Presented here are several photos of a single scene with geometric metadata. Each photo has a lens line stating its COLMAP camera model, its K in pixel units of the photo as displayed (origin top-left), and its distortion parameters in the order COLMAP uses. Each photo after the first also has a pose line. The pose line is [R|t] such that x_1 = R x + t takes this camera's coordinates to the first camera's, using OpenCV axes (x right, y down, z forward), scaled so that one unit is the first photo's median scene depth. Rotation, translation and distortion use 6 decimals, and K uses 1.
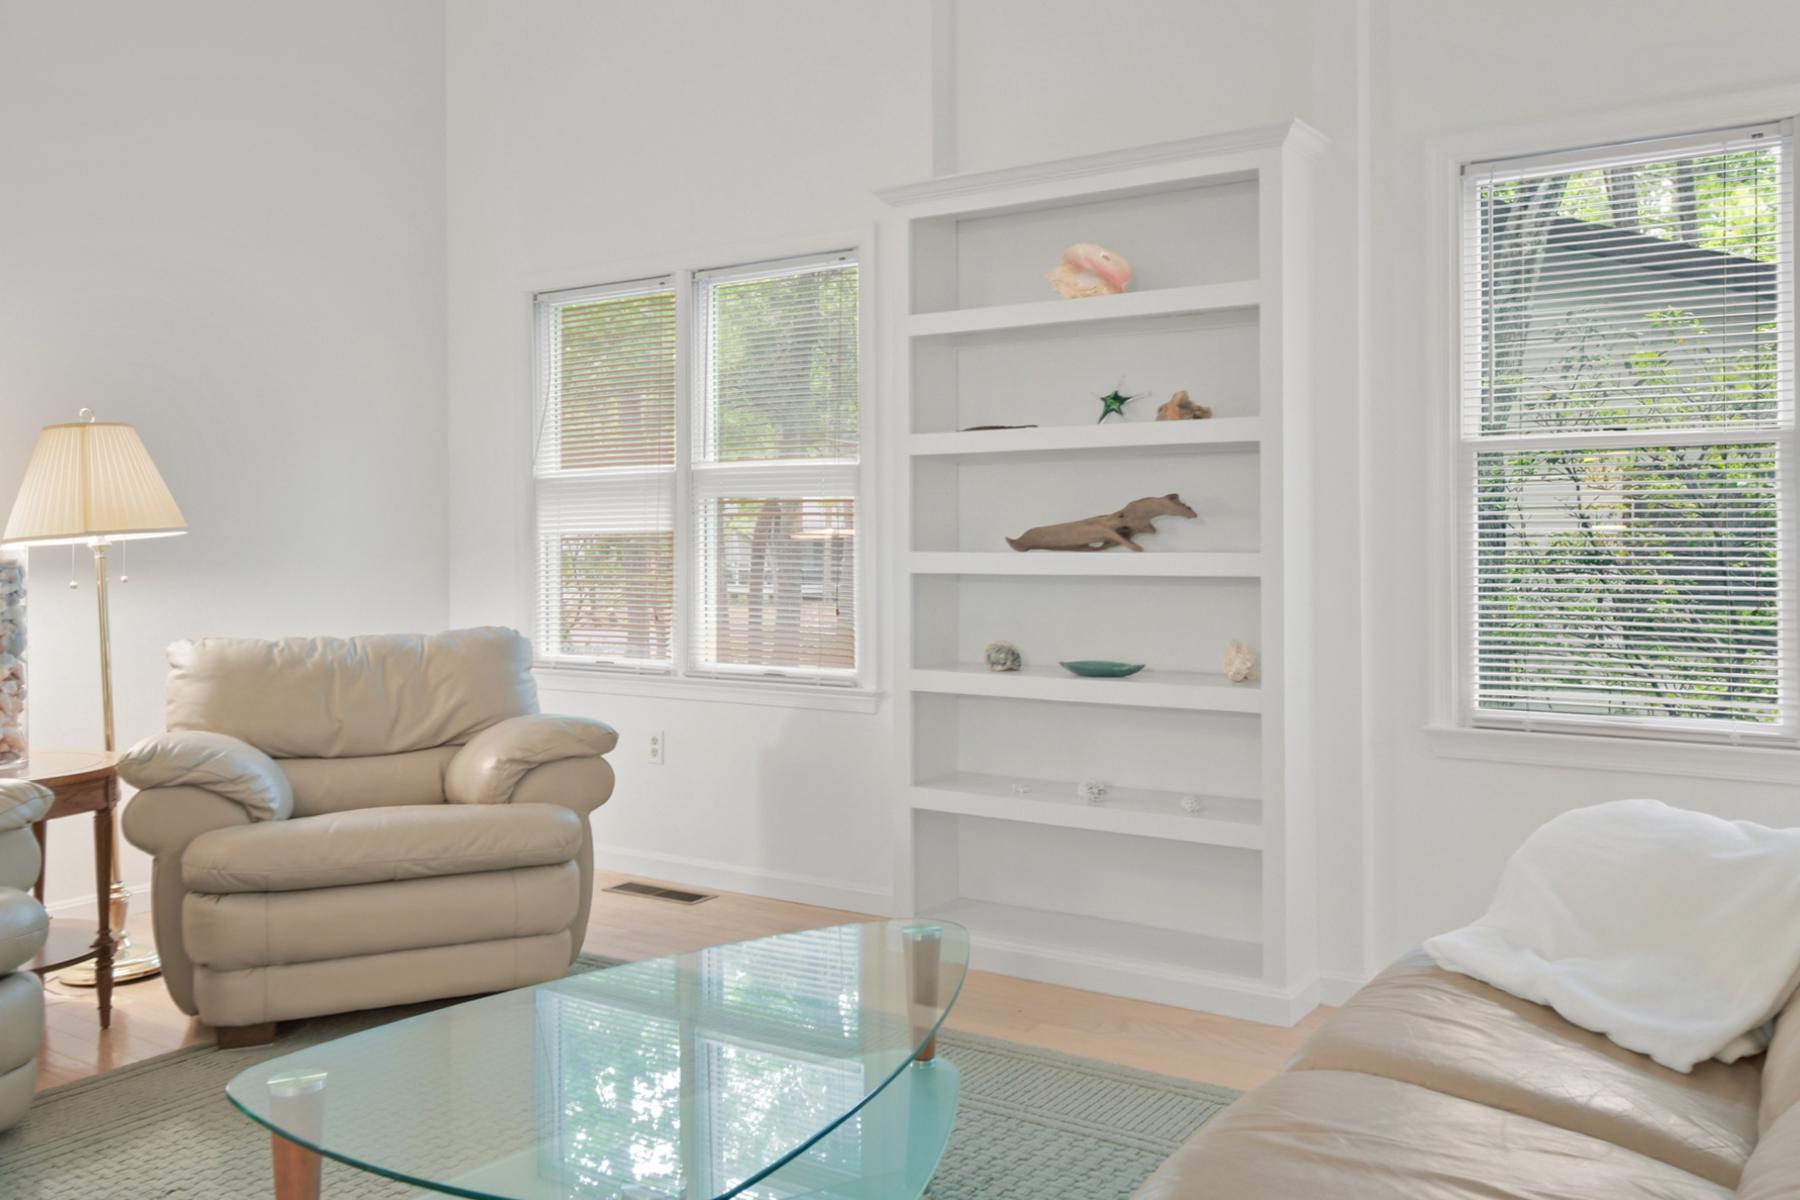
lens RADIAL K [[1490.5, 0, 907.2], [0, 1490.5, 541.2], [0, 0, 1]] dist [-0.017551, -0.005391]
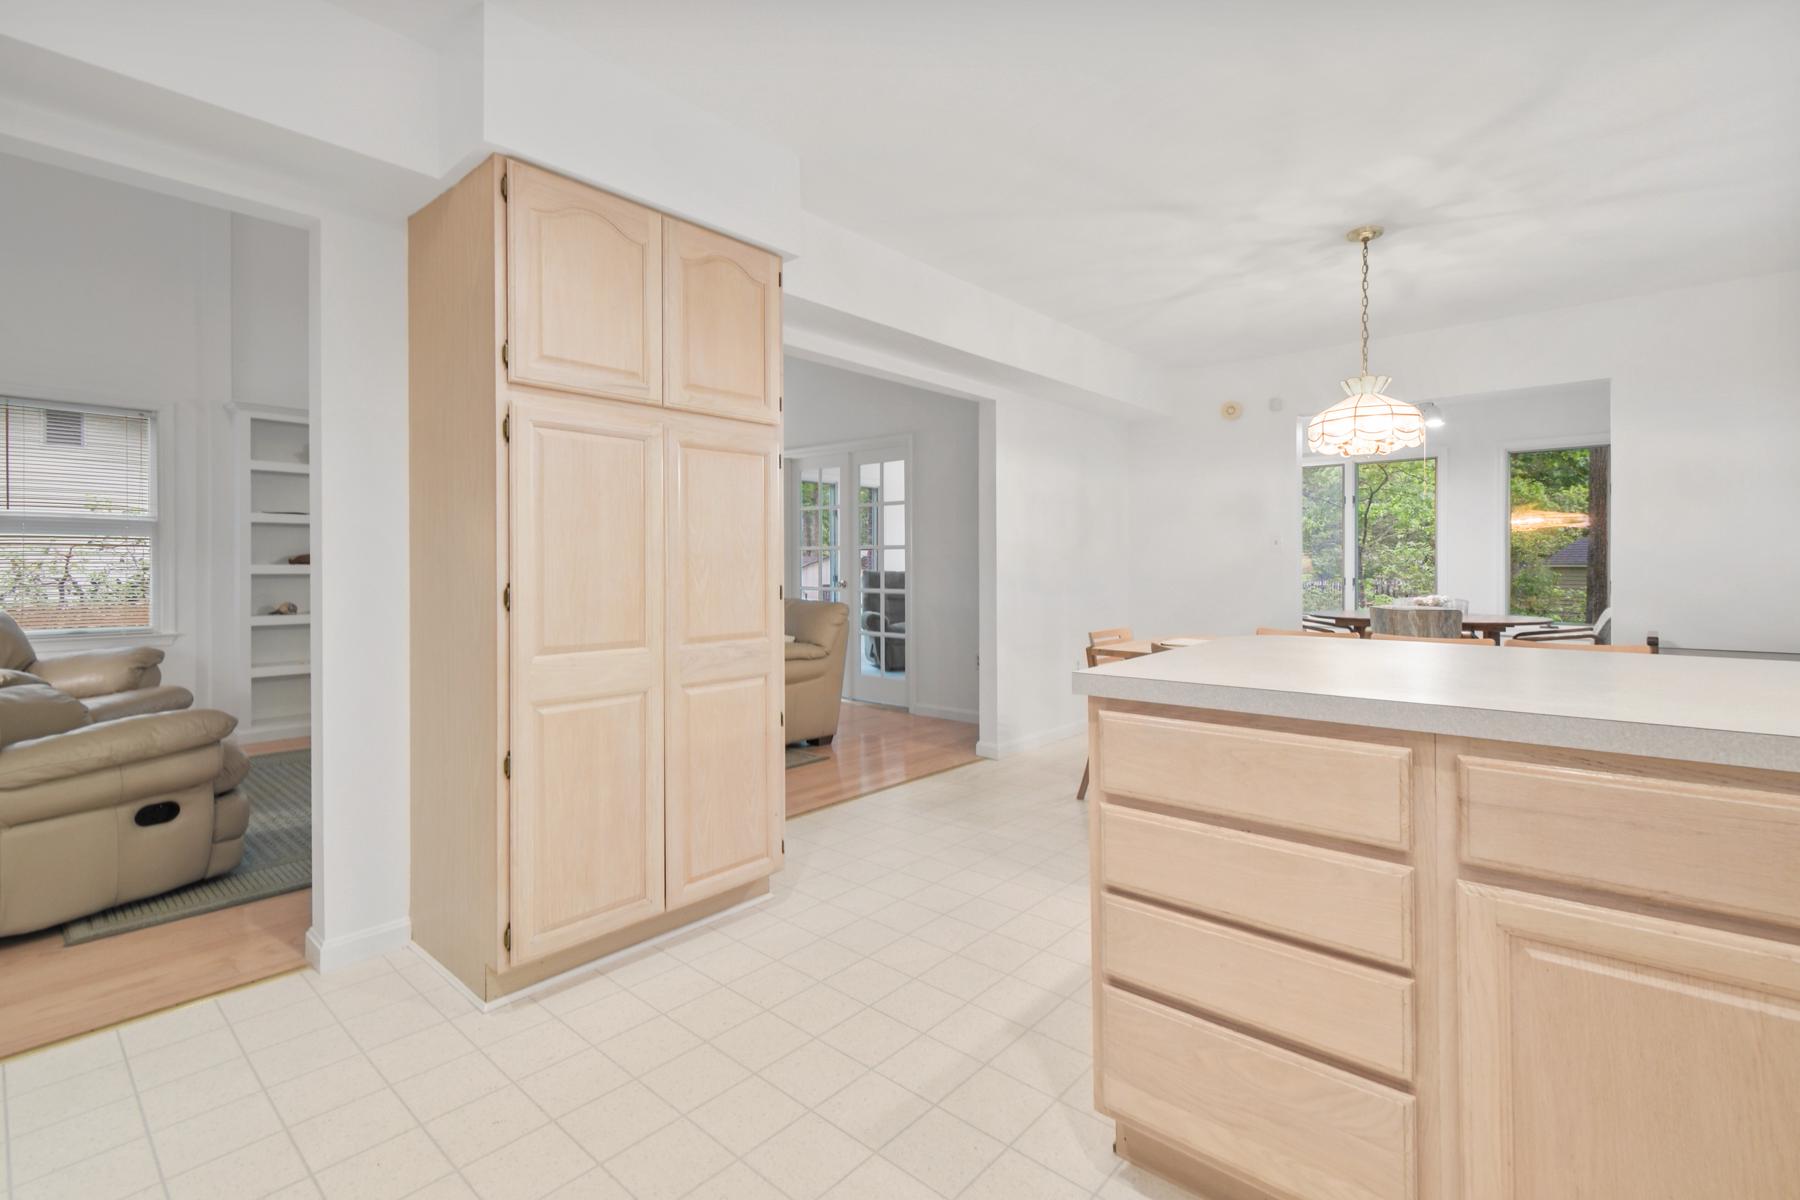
lens RADIAL K [[816.1, 0, 890.7], [0, 816.1, 571.1], [0, 0, 1]] dist [0.008777, -0.004273]
pose [[0.129963, -0.003309, 0.991513, -1.167337], [-0.002159, 0.999991, 0.003621, 0.011242], [-0.991516, -0.002611, 0.129955, -0.134768]]
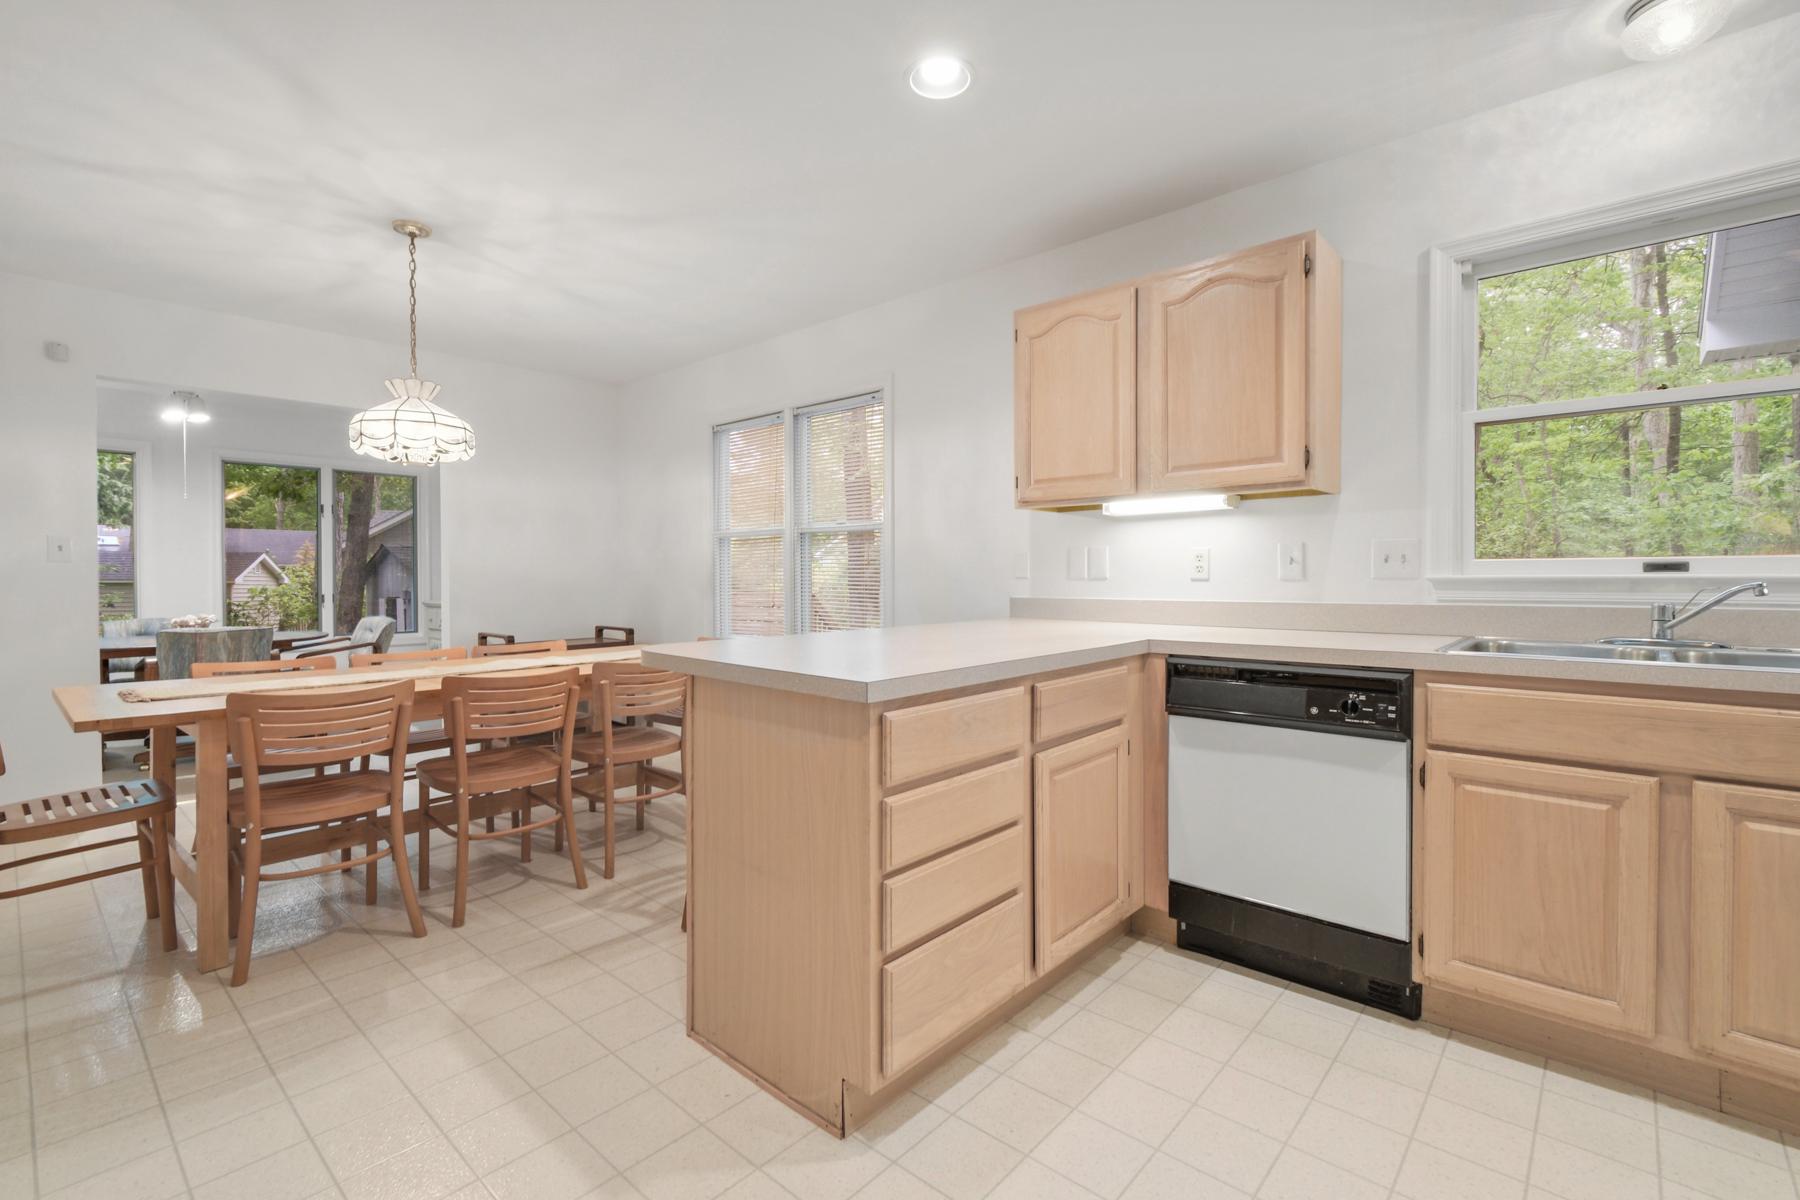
lens RADIAL K [[816.1, 0, 904.3], [0, 816.1, 584.4], [0, 0, 1]] dist [0.008777, -0.004273]
pose [[-0.989944, 0.006453, 0.141311, -0.845044], [0.007421, 0.999952, 0.006325, 0.010388], [-0.141264, 0.007310, -0.989945, 0.222071]]
